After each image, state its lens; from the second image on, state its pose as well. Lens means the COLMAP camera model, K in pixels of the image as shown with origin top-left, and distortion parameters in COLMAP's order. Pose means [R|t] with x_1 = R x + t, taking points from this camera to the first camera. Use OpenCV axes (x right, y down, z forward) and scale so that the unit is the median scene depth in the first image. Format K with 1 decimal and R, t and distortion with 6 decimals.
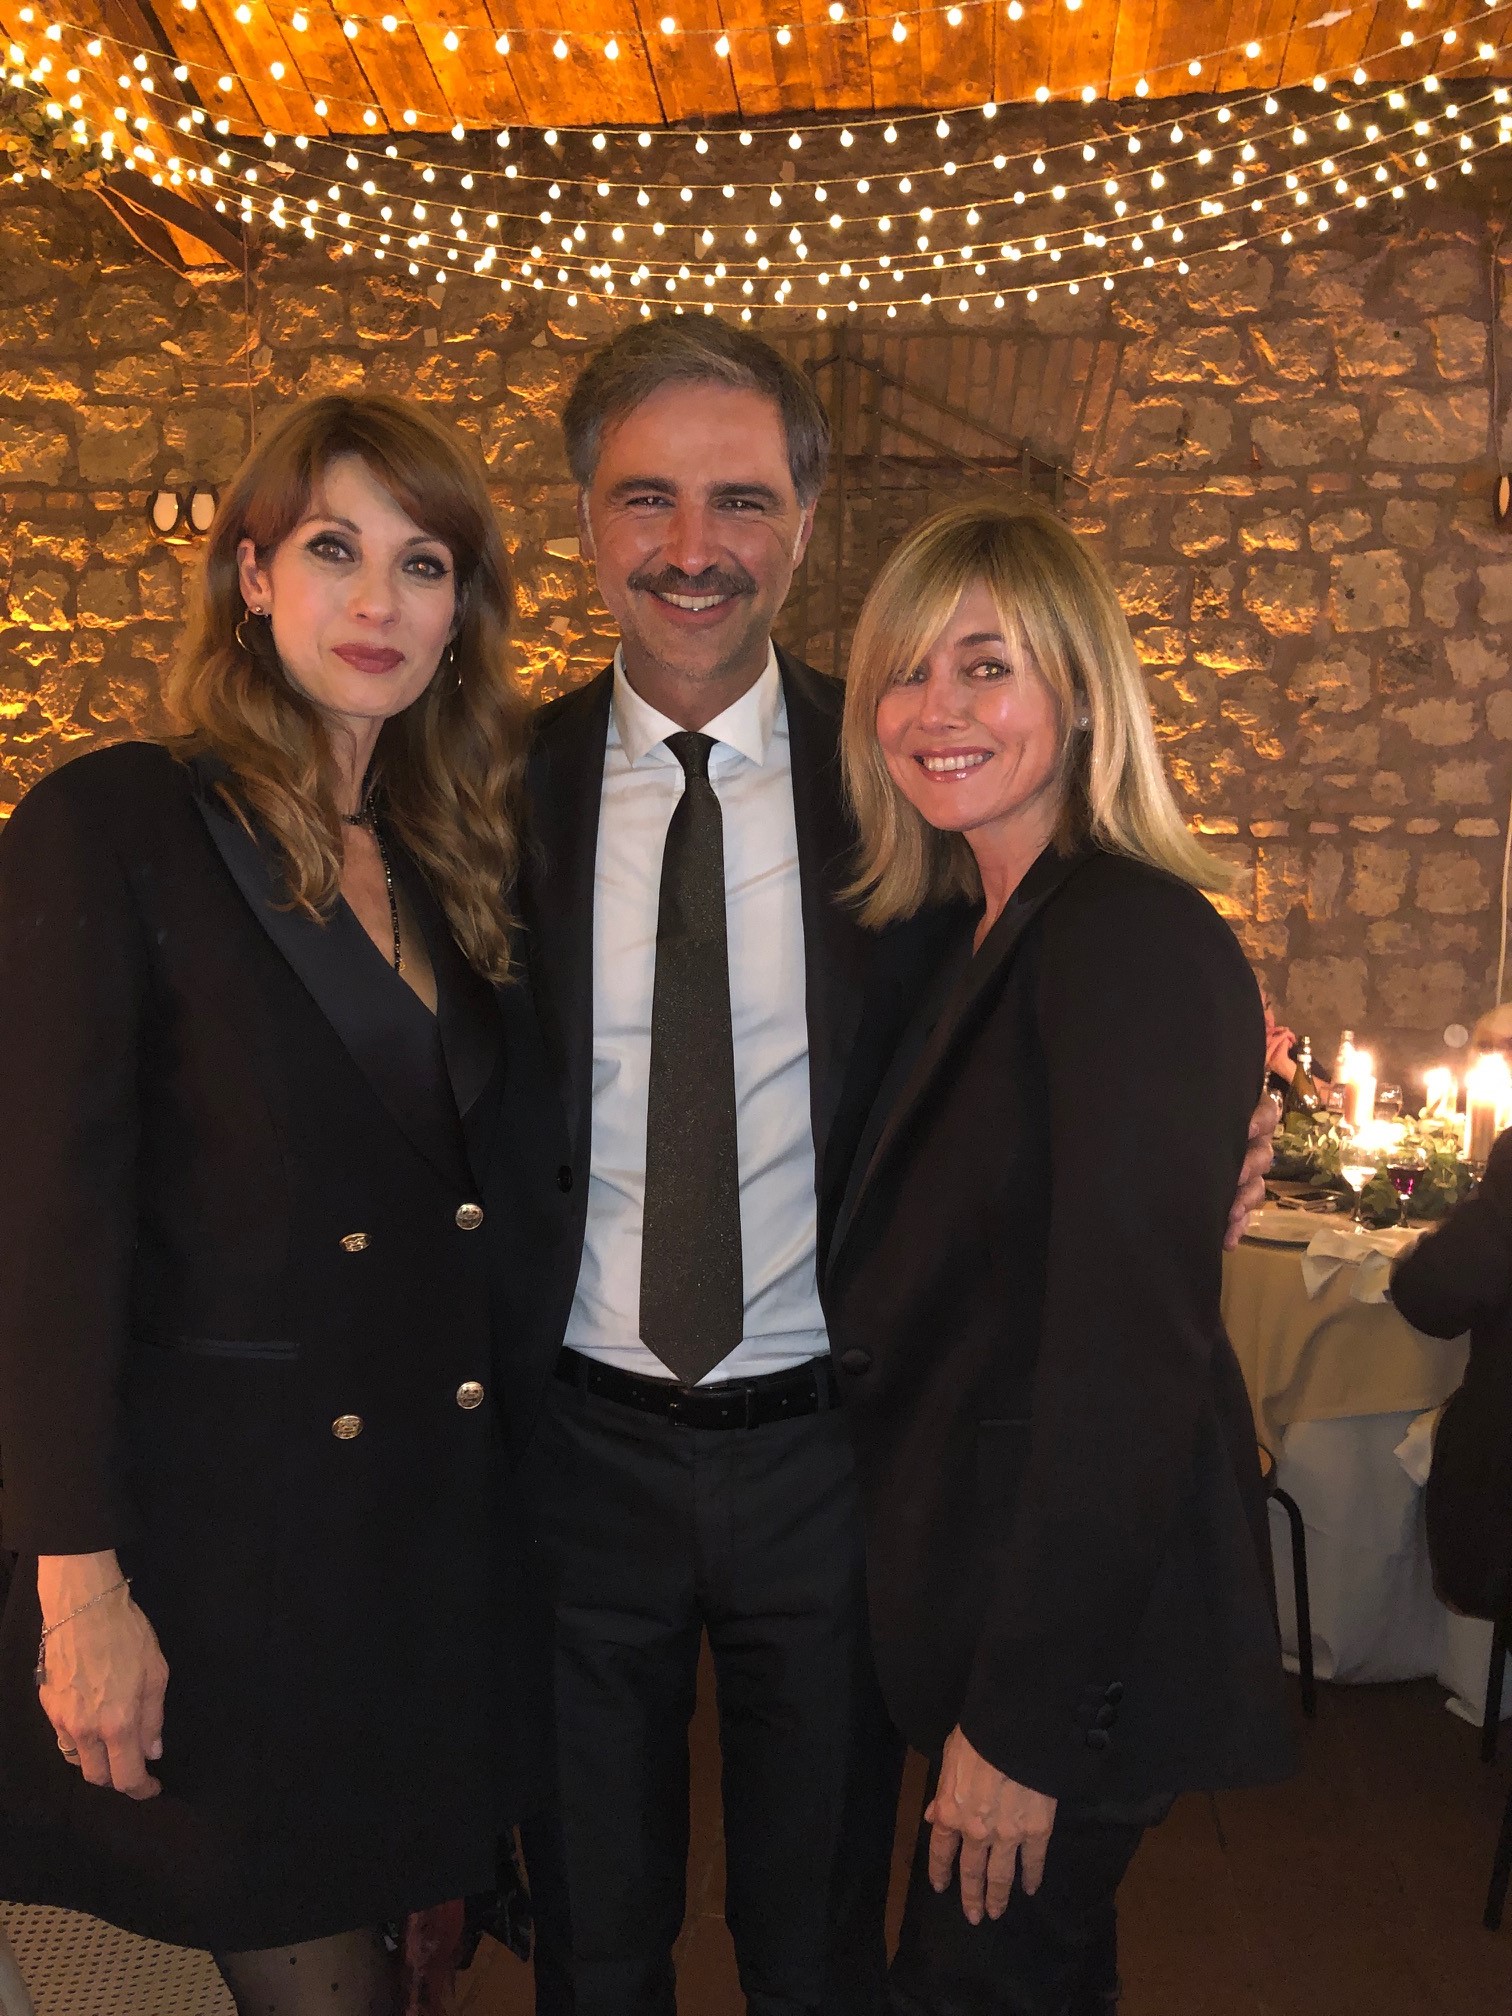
lens RADIAL K [[1762.0, 0, 745.3], [0, 1762.0, 1004.5], [0, 0, 1]] dist [0.030351, 0.001307]
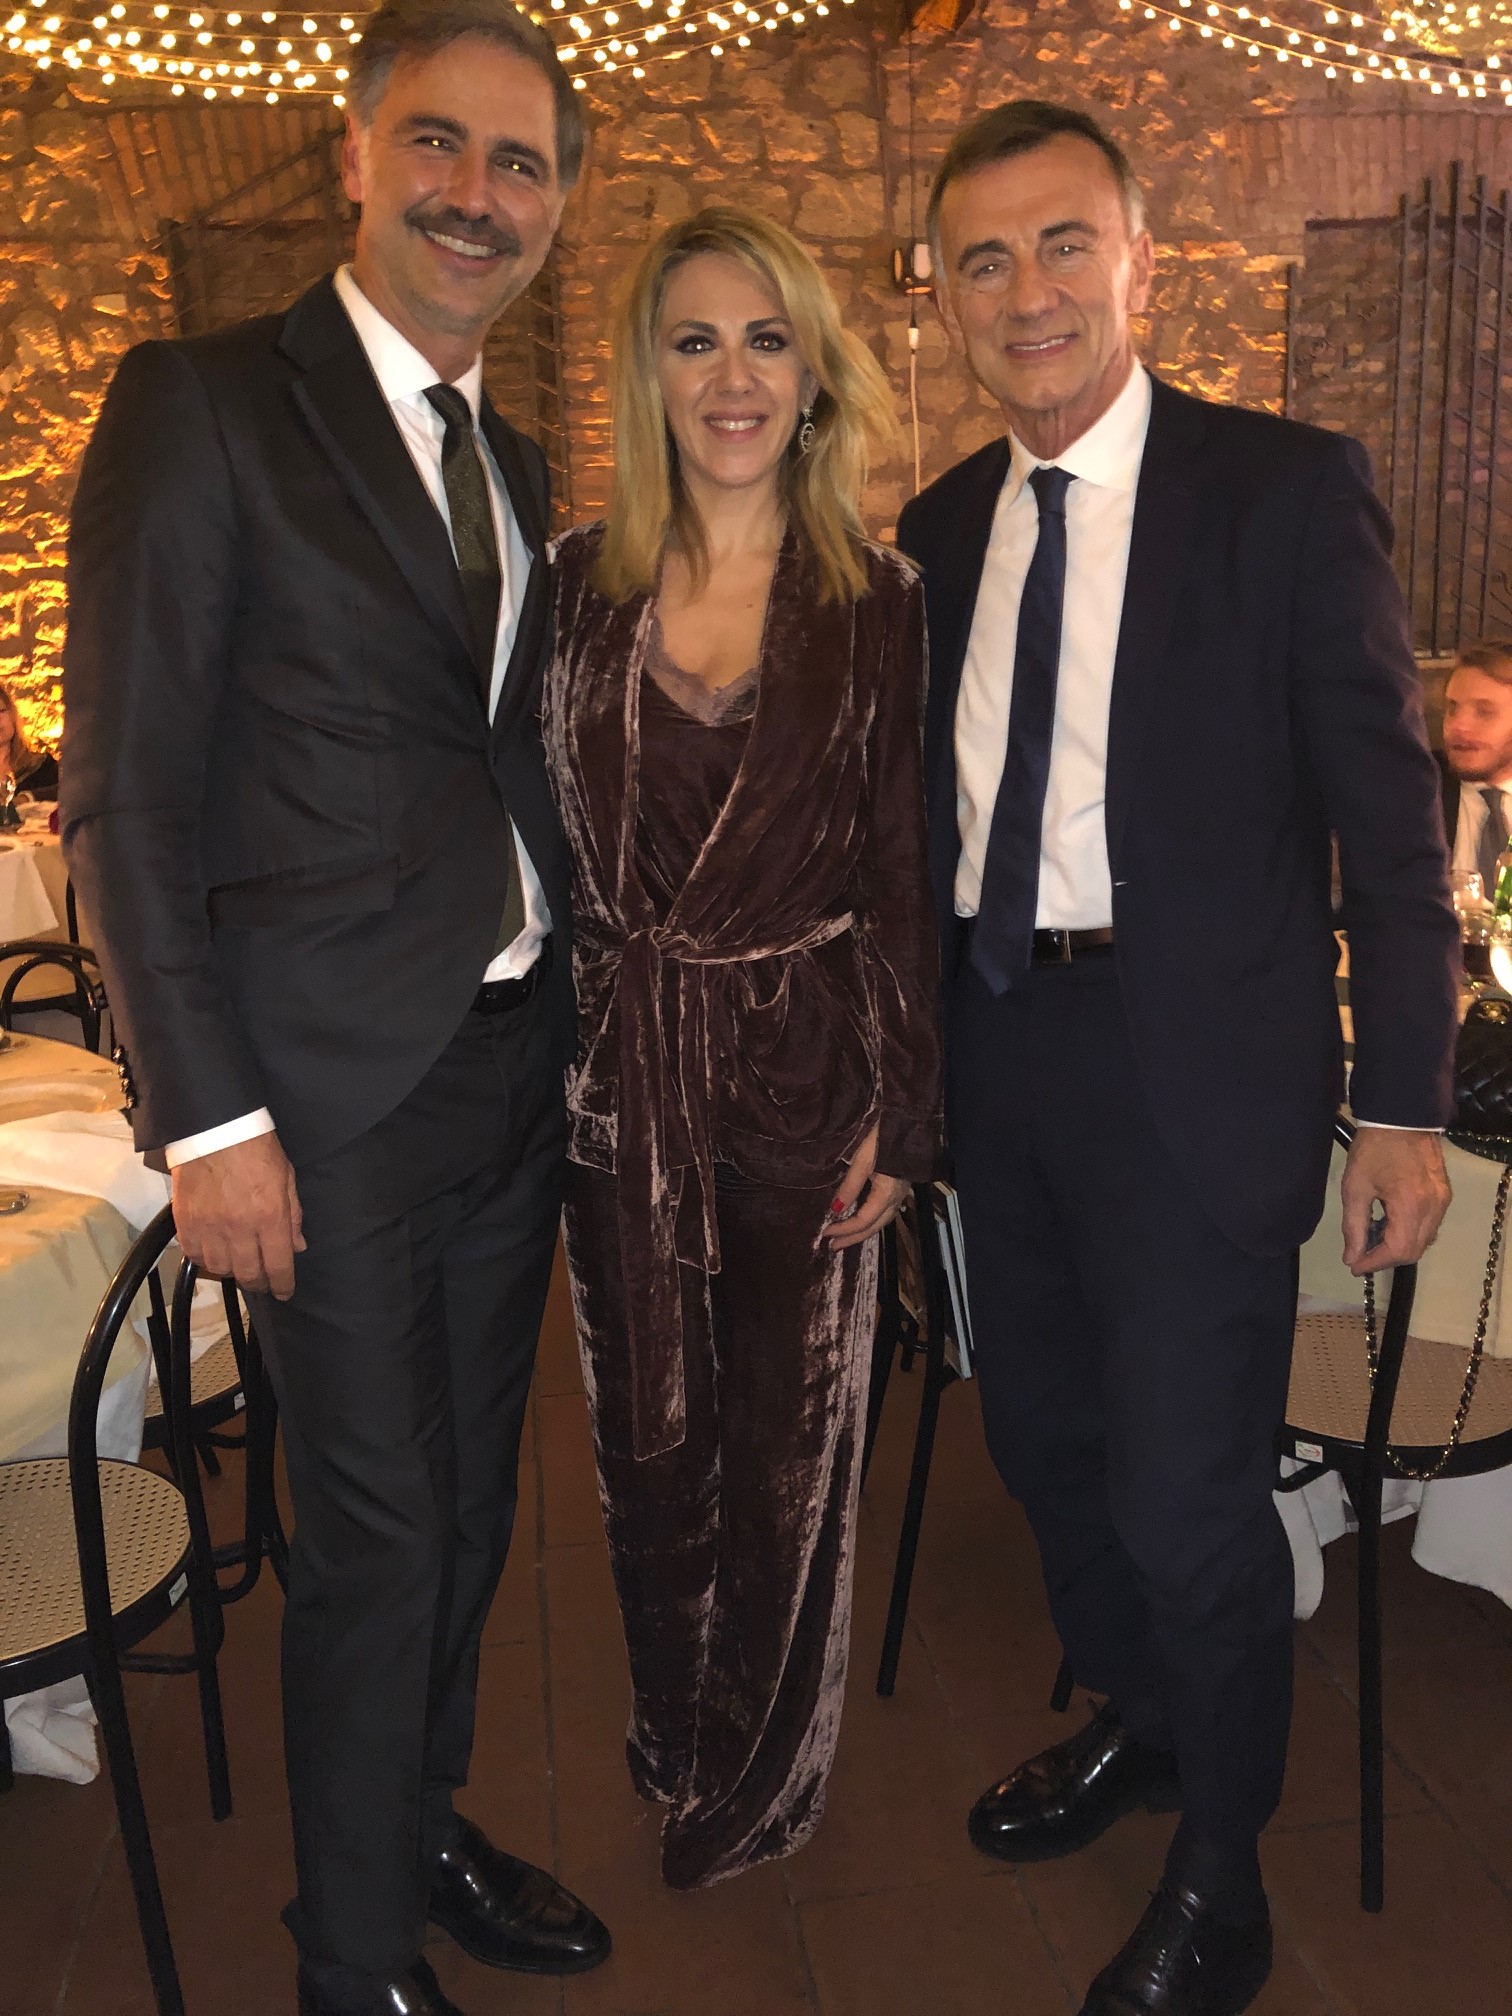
lens RADIAL K [[1762.0, 0, 756.8], [0, 1762.0, 1000.0], [0, 0, 1]] dist [0.030351, 0.001307]
pose [[0.960358, -0.106214, 0.257742, -0.051857], [0.069570, 0.986633, 0.147364, 0.037705], [-0.269949, -0.123591, 0.954910, -0.241105]]
